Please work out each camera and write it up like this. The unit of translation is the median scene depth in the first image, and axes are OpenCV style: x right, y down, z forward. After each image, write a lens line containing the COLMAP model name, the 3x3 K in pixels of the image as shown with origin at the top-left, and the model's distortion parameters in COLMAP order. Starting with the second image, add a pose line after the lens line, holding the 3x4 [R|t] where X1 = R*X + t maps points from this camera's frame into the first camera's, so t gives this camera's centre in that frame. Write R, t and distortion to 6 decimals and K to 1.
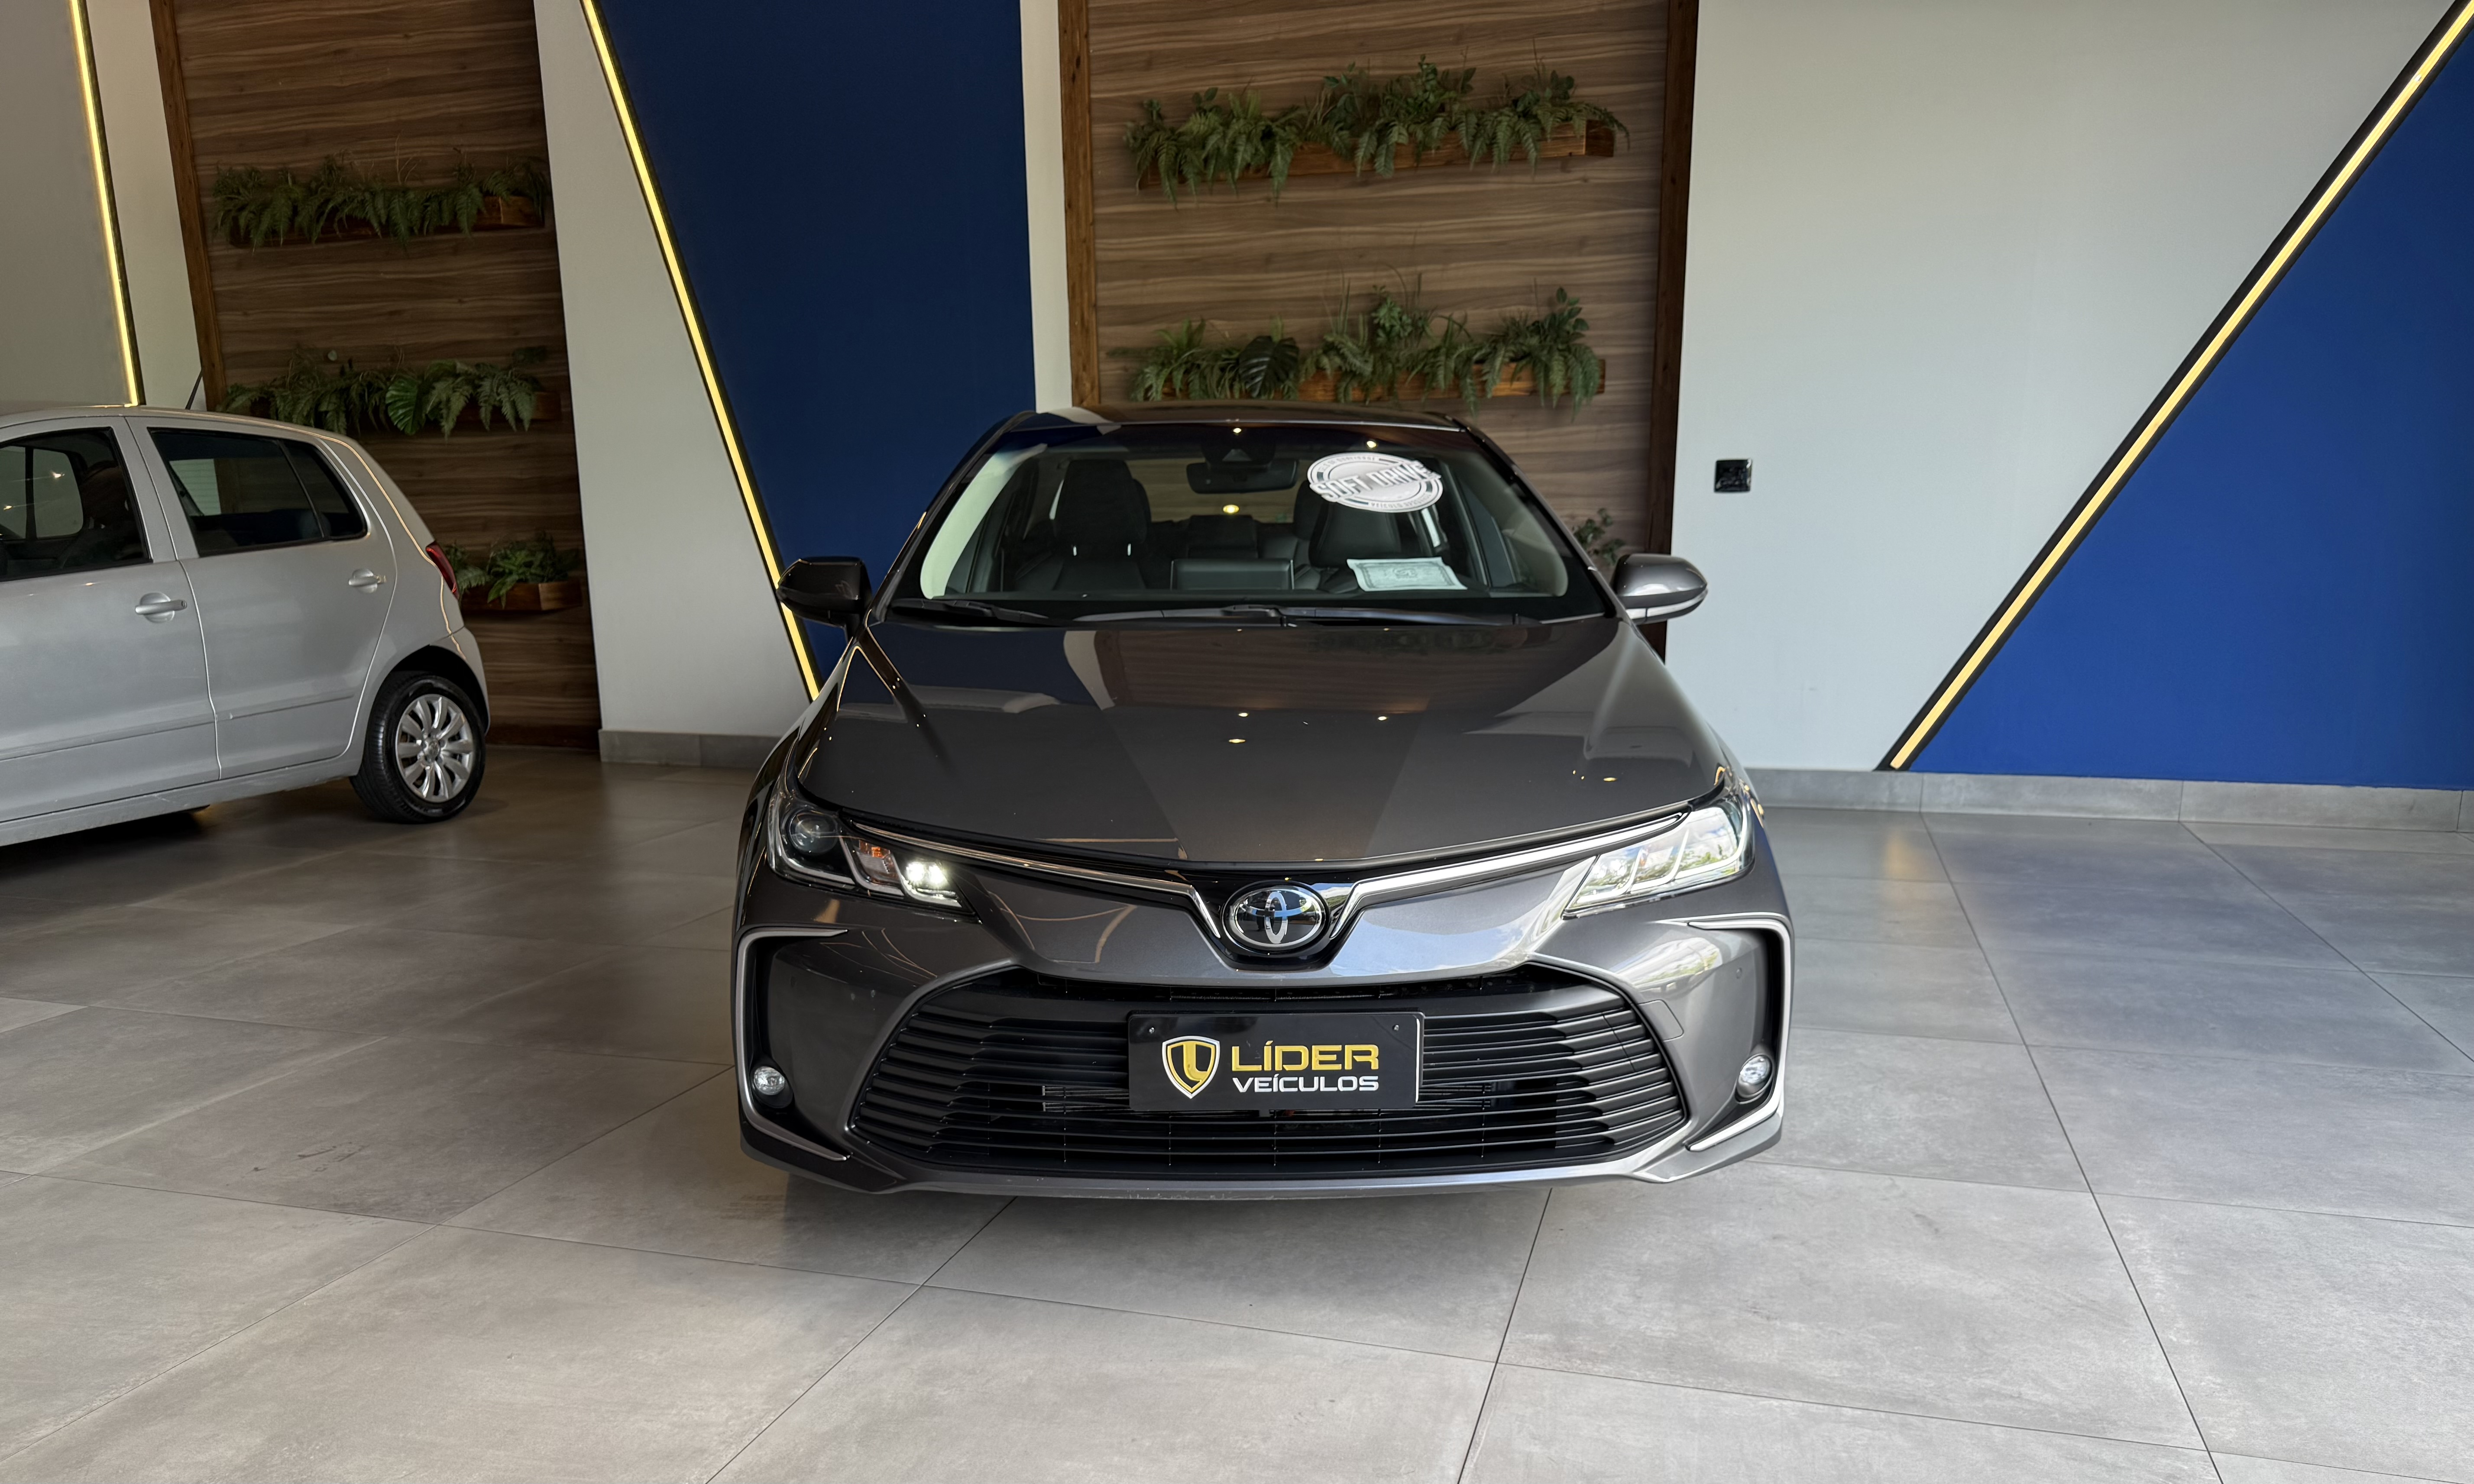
lens RADIAL K [[1750.7, 0, 1233.0], [0, 1750.7, 944.5], [0, 0, 1]] dist [0.035016, -0.035738]
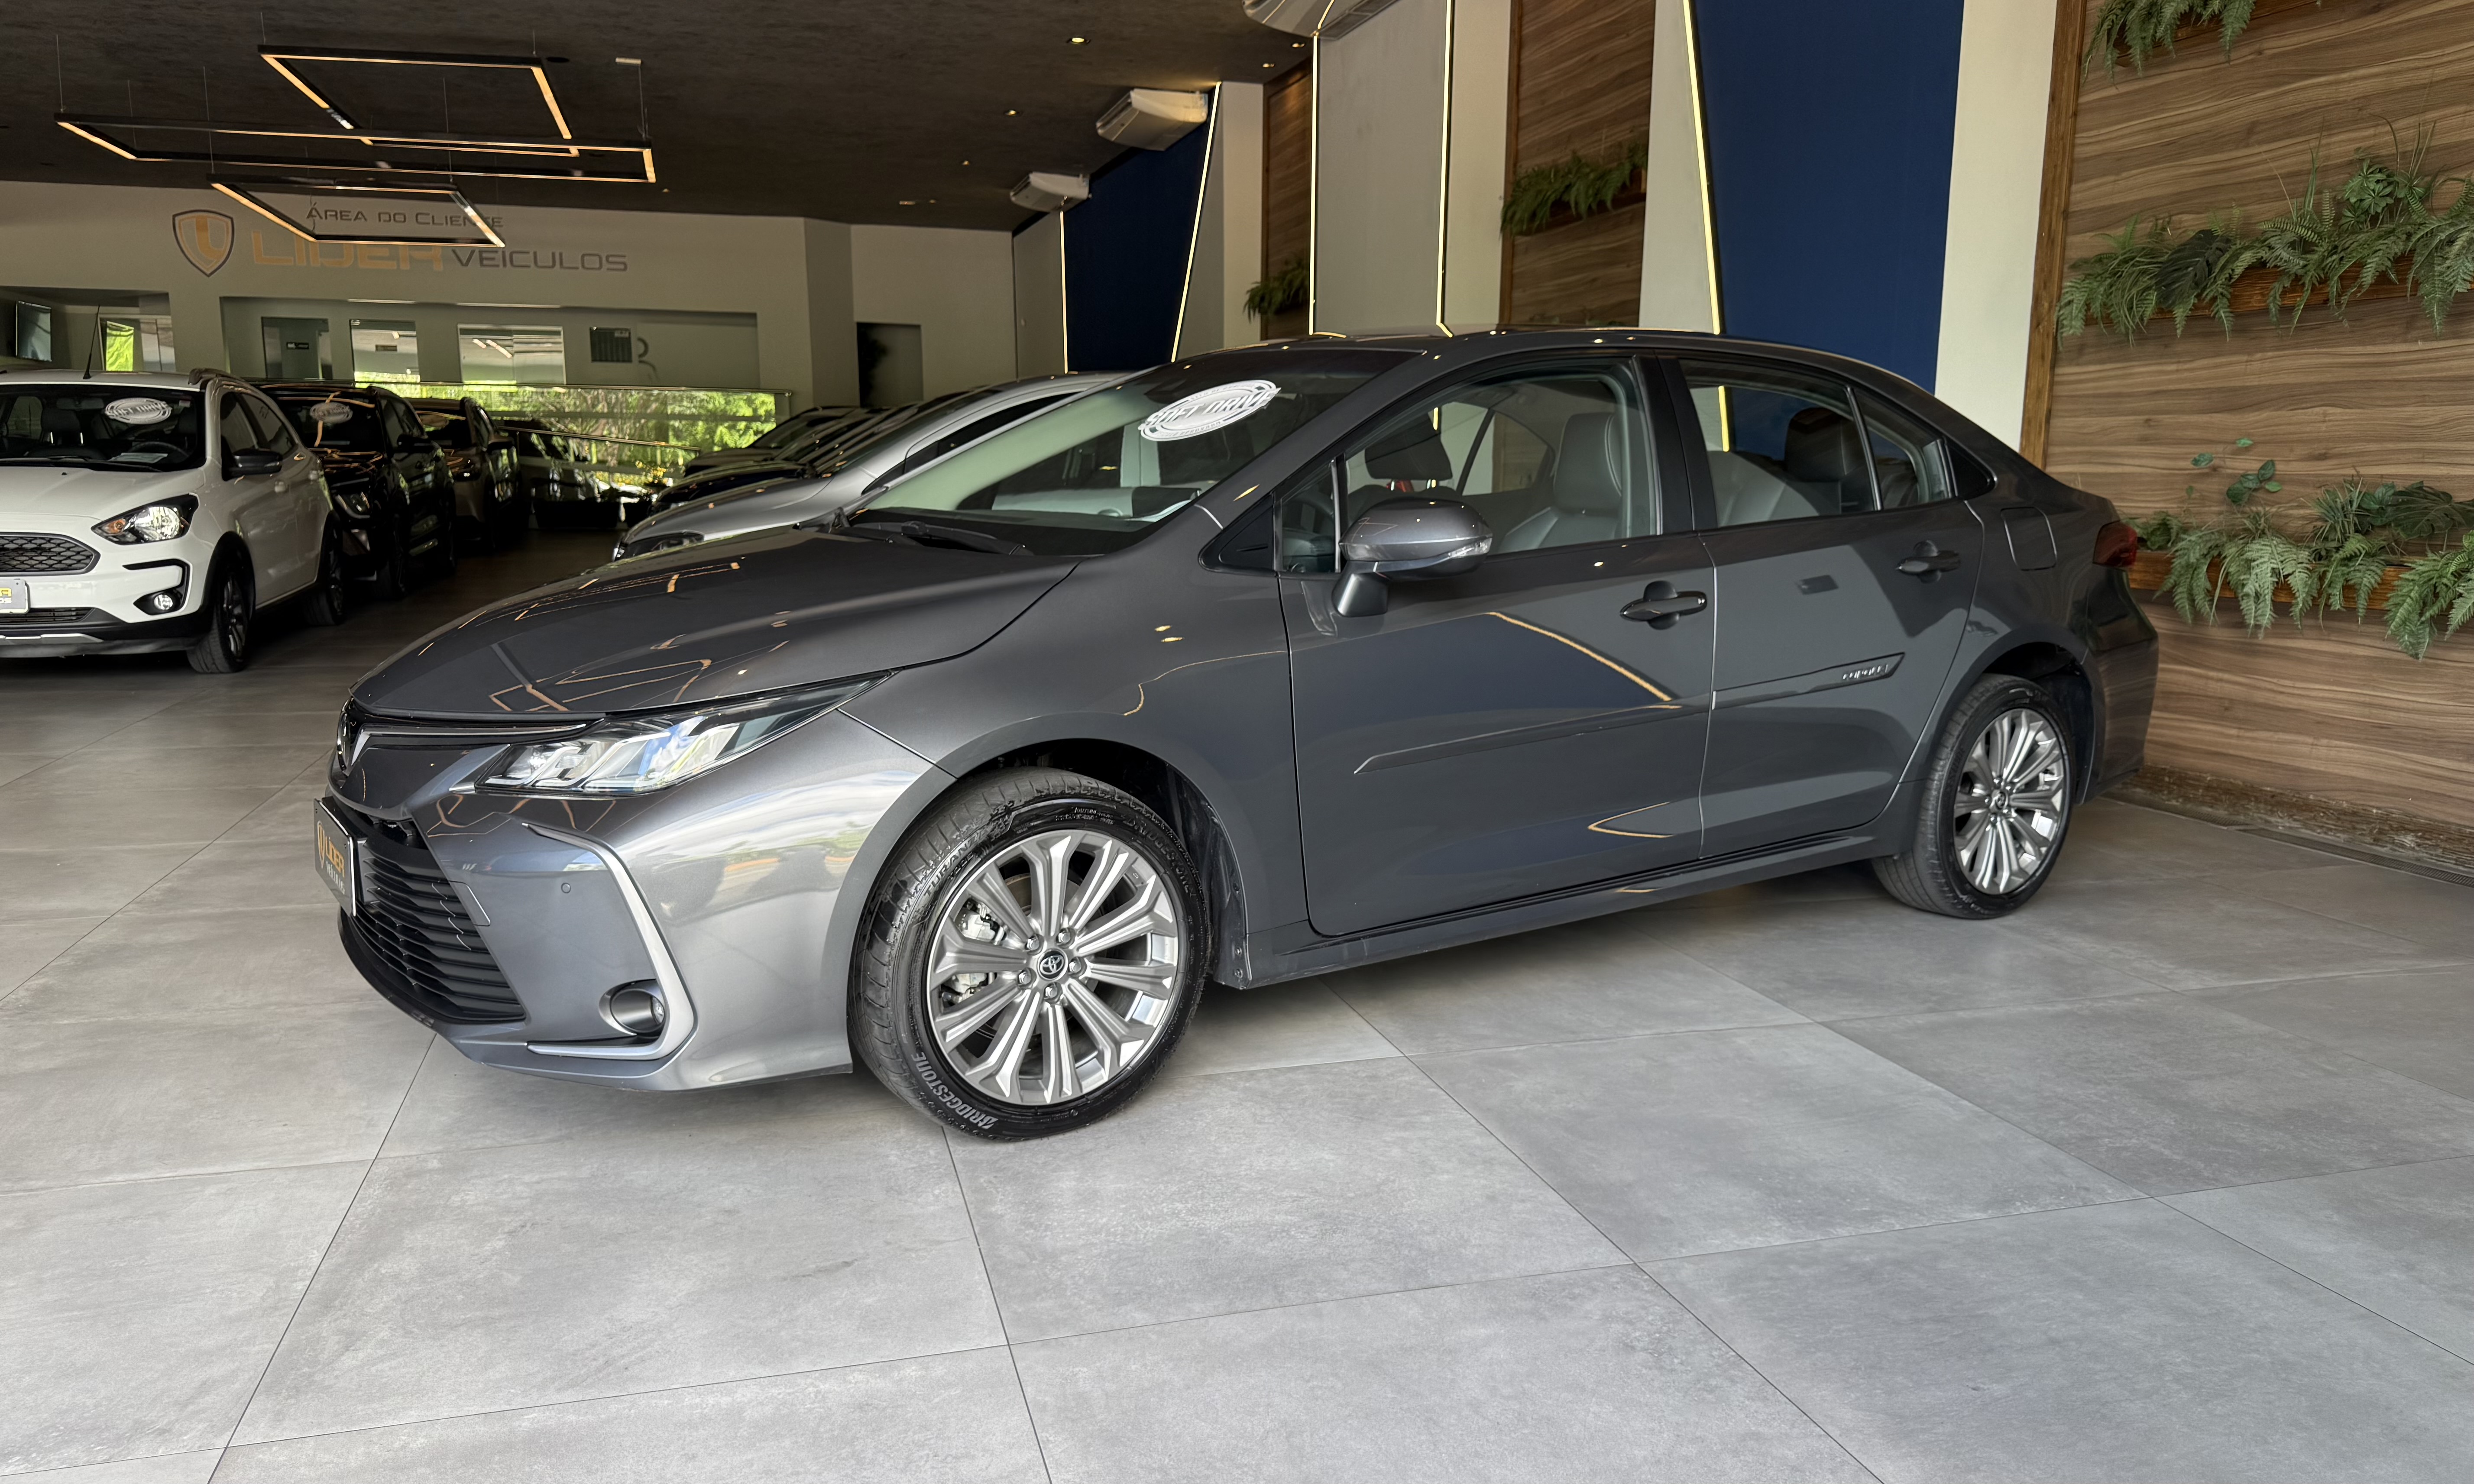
lens RADIAL K [[1768.9, 0, 1239.9], [0, 1768.9, 797.1], [0, 0, 1]] dist [0.001765, 0.000219]
pose [[0.541250, 0.169561, -0.823588, 0.502307], [-0.212741, 0.975205, 0.060966, -0.068626], [0.813504, 0.142213, 0.563902, 0.278924]]
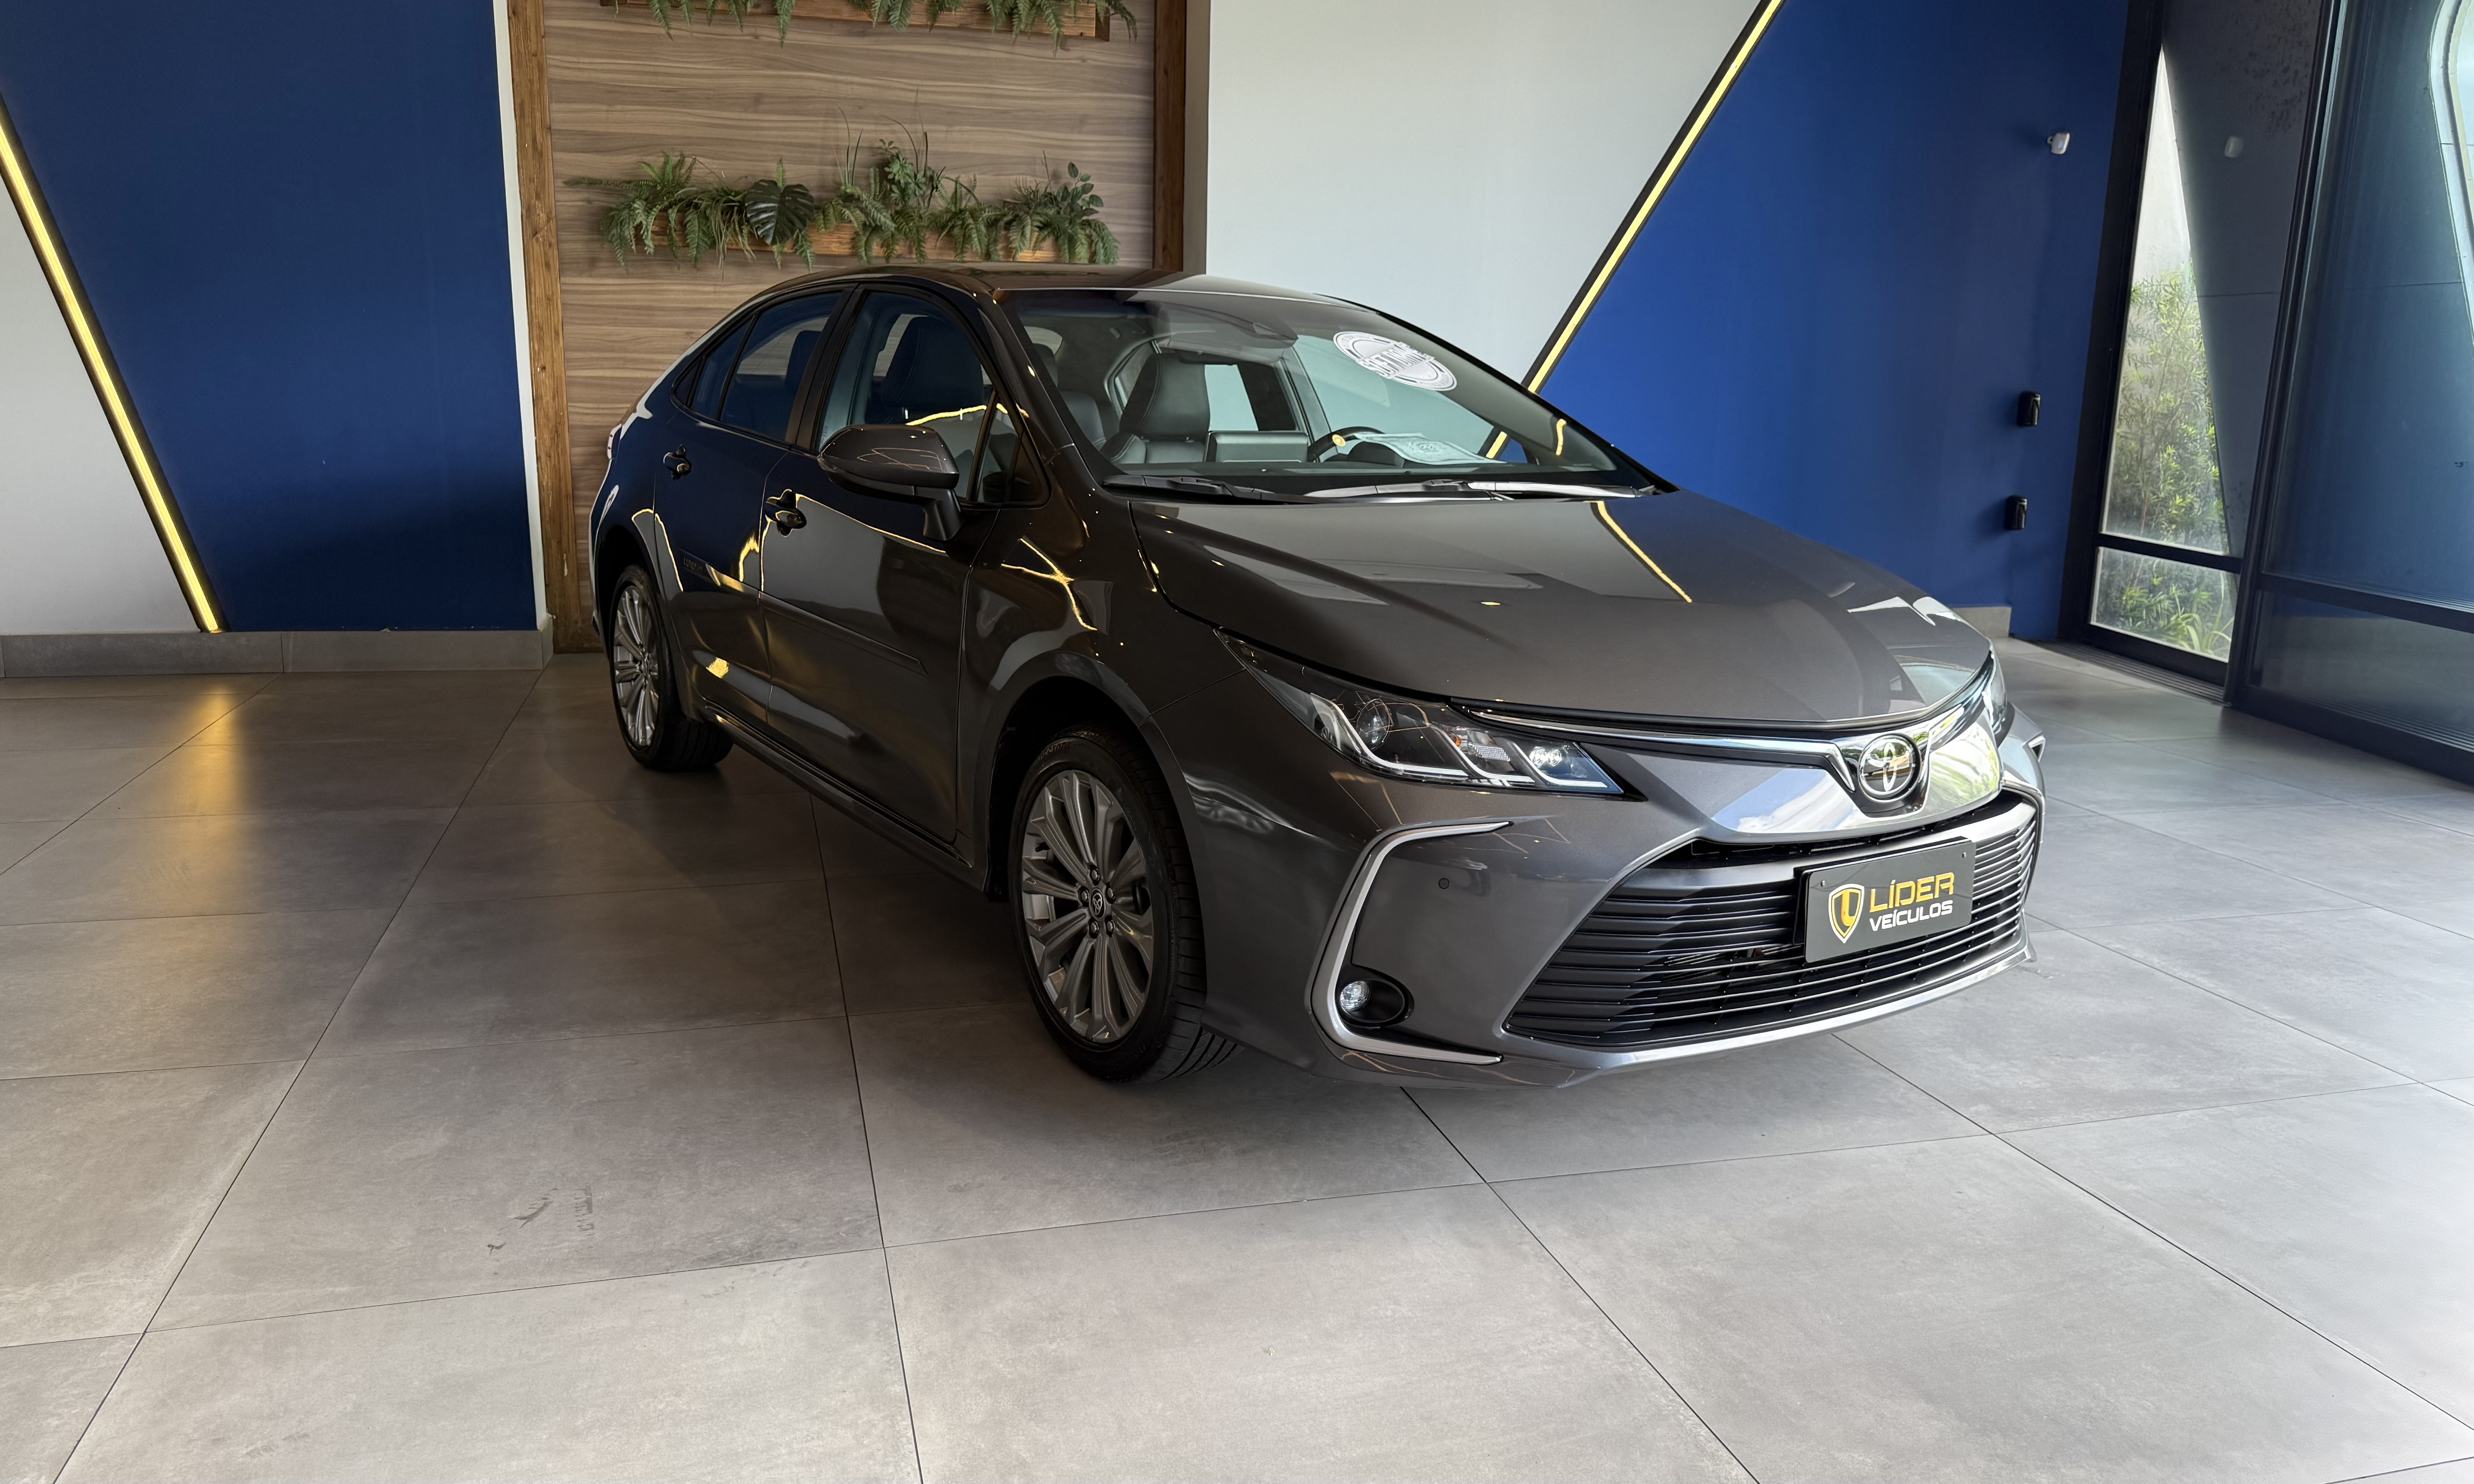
lens RADIAL K [[1731.0, 0, 1246.2], [0, 1731.0, 788.1], [0, 0, 1]] dist [0.034246, -0.099006]
pose [[0.841944, -0.093928, 0.531327, -0.310559], [0.096717, 0.995054, 0.022648, -0.023047], [-0.530826, 0.032320, 0.846864, 0.101619]]
